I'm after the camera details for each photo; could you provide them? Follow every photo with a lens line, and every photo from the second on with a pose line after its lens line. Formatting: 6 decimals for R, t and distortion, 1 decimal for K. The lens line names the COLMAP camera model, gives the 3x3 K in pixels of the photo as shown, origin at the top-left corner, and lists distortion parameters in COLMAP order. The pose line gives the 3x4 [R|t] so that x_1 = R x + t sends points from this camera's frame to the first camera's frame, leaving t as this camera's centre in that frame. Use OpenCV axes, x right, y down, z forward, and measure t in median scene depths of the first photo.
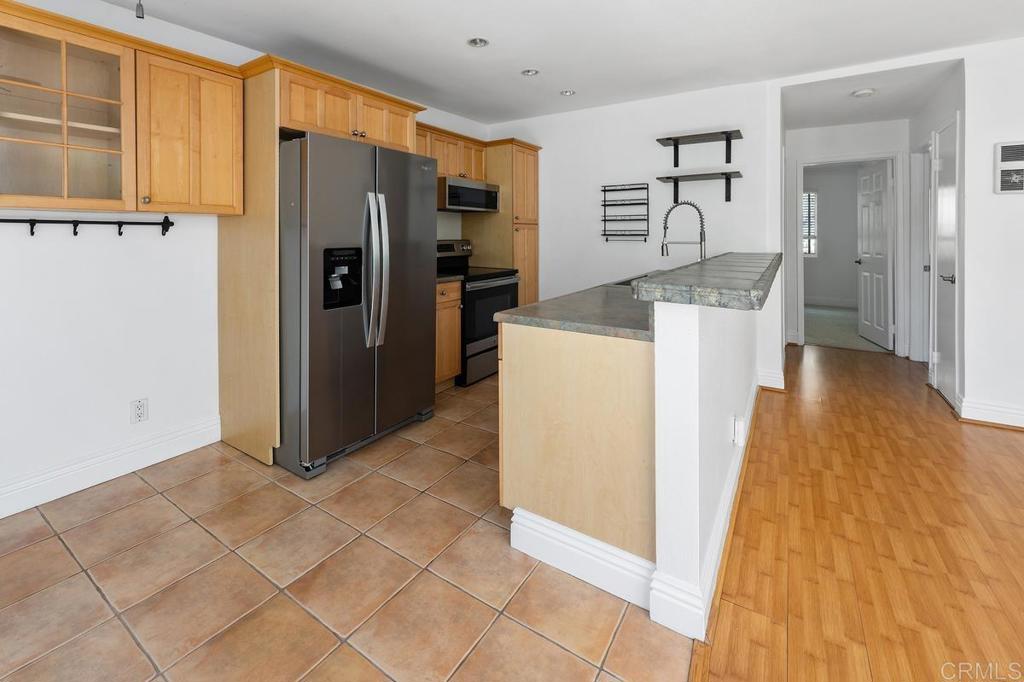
lens RADIAL K [[422.9, 0, 533.4], [0, 422.9, 236.0], [0, 0, 1]] dist [0.001730, 0.000161]
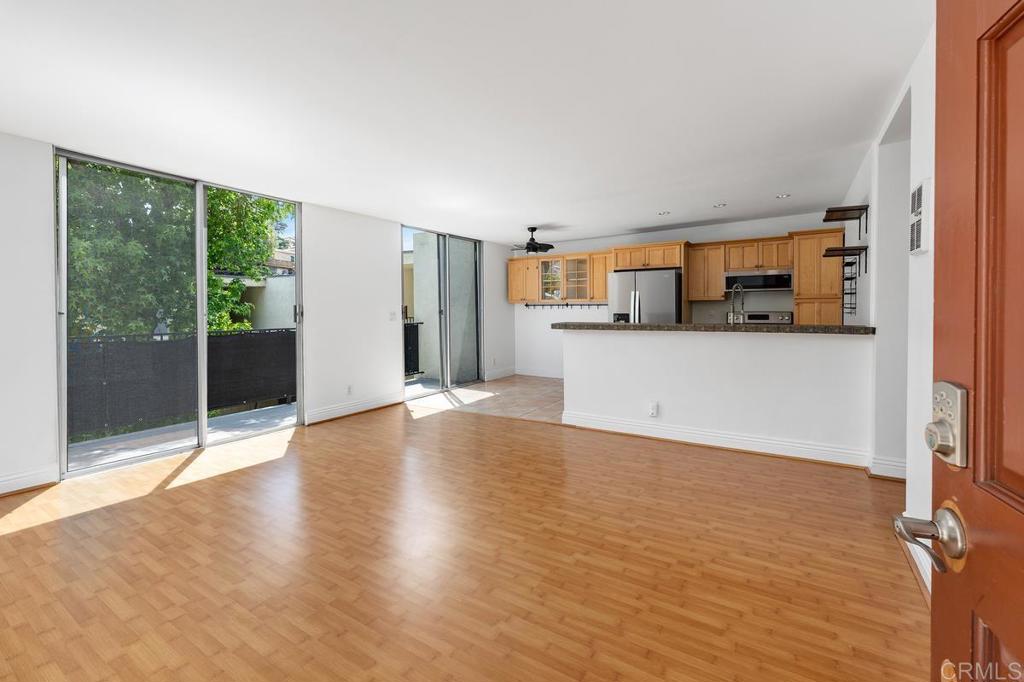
lens RADIAL K [[422.9, 0, 524.2], [0, 422.9, 322.1], [0, 0, 1]] dist [0.001730, 0.000161]
pose [[0.029862, 0.032580, -0.999023, 1.788494], [0.003254, 0.999460, 0.032691, -0.004437], [0.999549, -0.004227, 0.029740, 0.266615]]
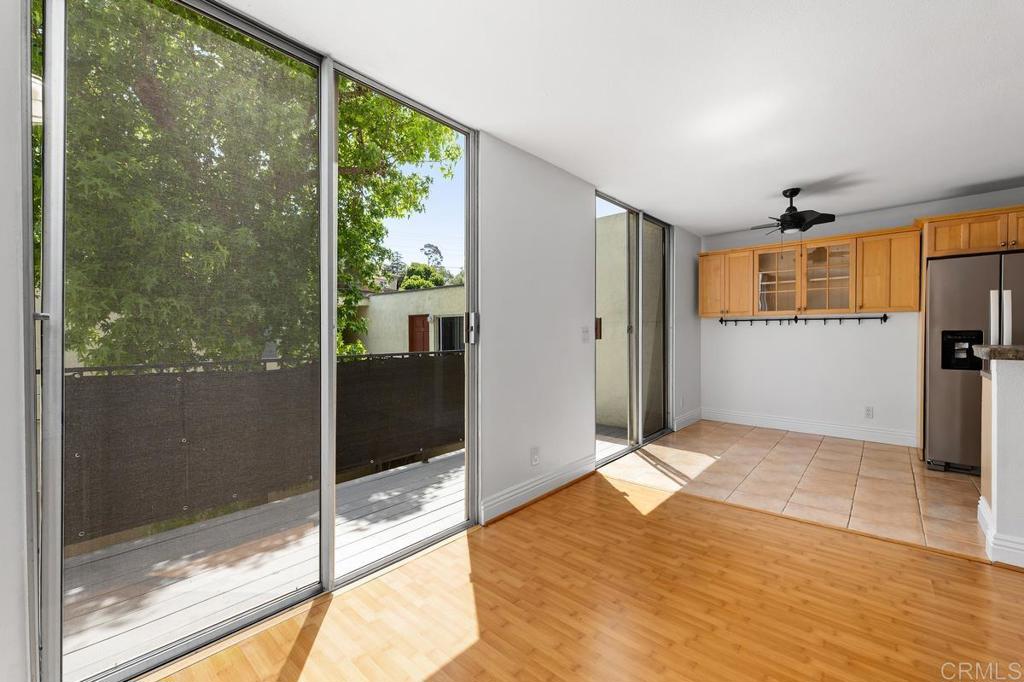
lens RADIAL K [[422.9, 0, 498.7], [0, 422.9, 339.8], [0, 0, 1]] dist [0.001730, 0.000161]
pose [[-0.191368, 0.020600, -0.981302, 1.098917], [0.004431, 0.999788, 0.020124, 0.019833], [0.981508, -0.000497, -0.191419, -0.264961]]
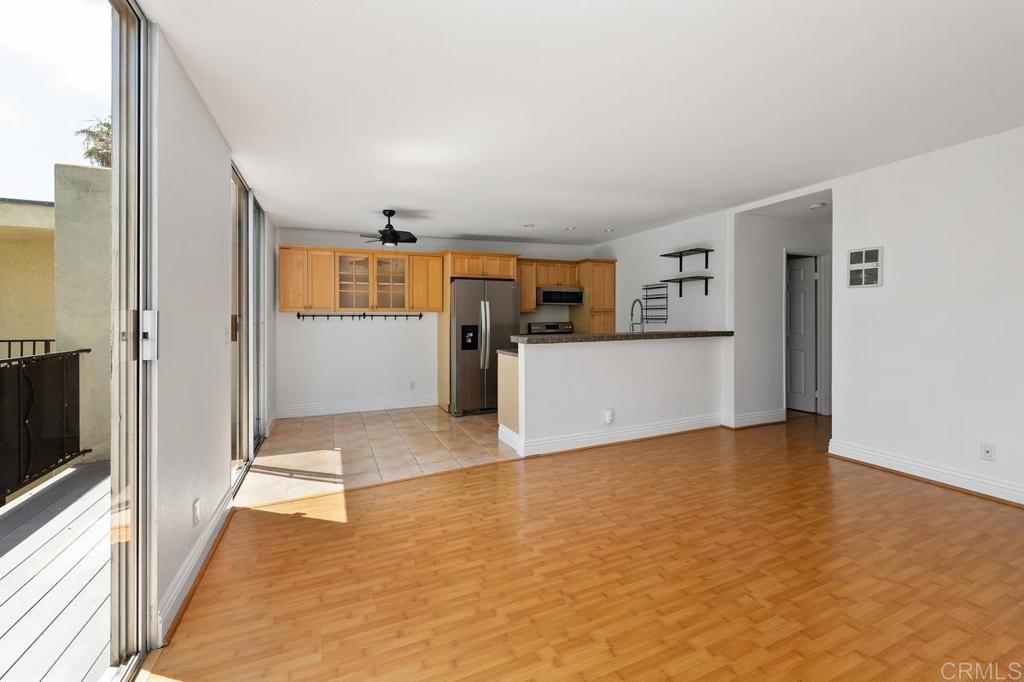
lens RADIAL K [[422.9, 0, 533.4], [0, 422.9, 322.8], [0, 0, 1]] dist [0.001730, 0.000161]
pose [[0.832632, 0.001957, -0.553823, 0.962902], [0.003541, 0.999955, 0.008857, -0.004741], [0.553815, -0.009335, 0.832587, -0.651479]]
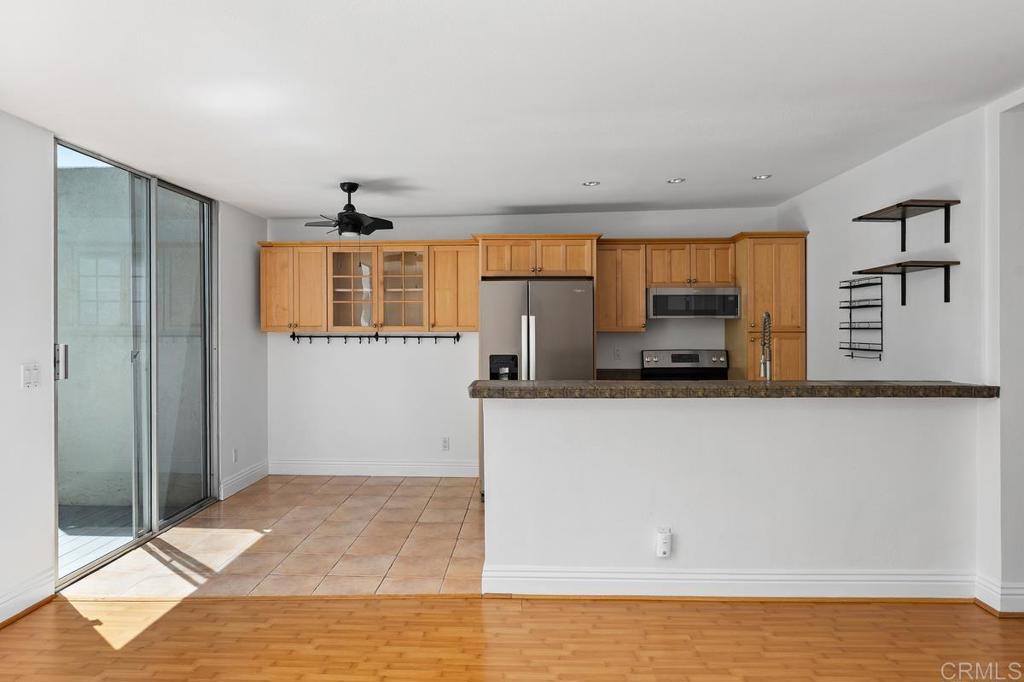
lens RADIAL K [[656.5, 0, 501.9], [0, 656.5, 333.7], [0, 0, 1]] dist [-0.002502, 0.000485]
pose [[0.491534, 0.006468, -0.870834, 1.252119], [-0.003232, 0.999979, 0.005603, -0.047711], [0.870852, 0.000060, 0.491545, -0.101825]]
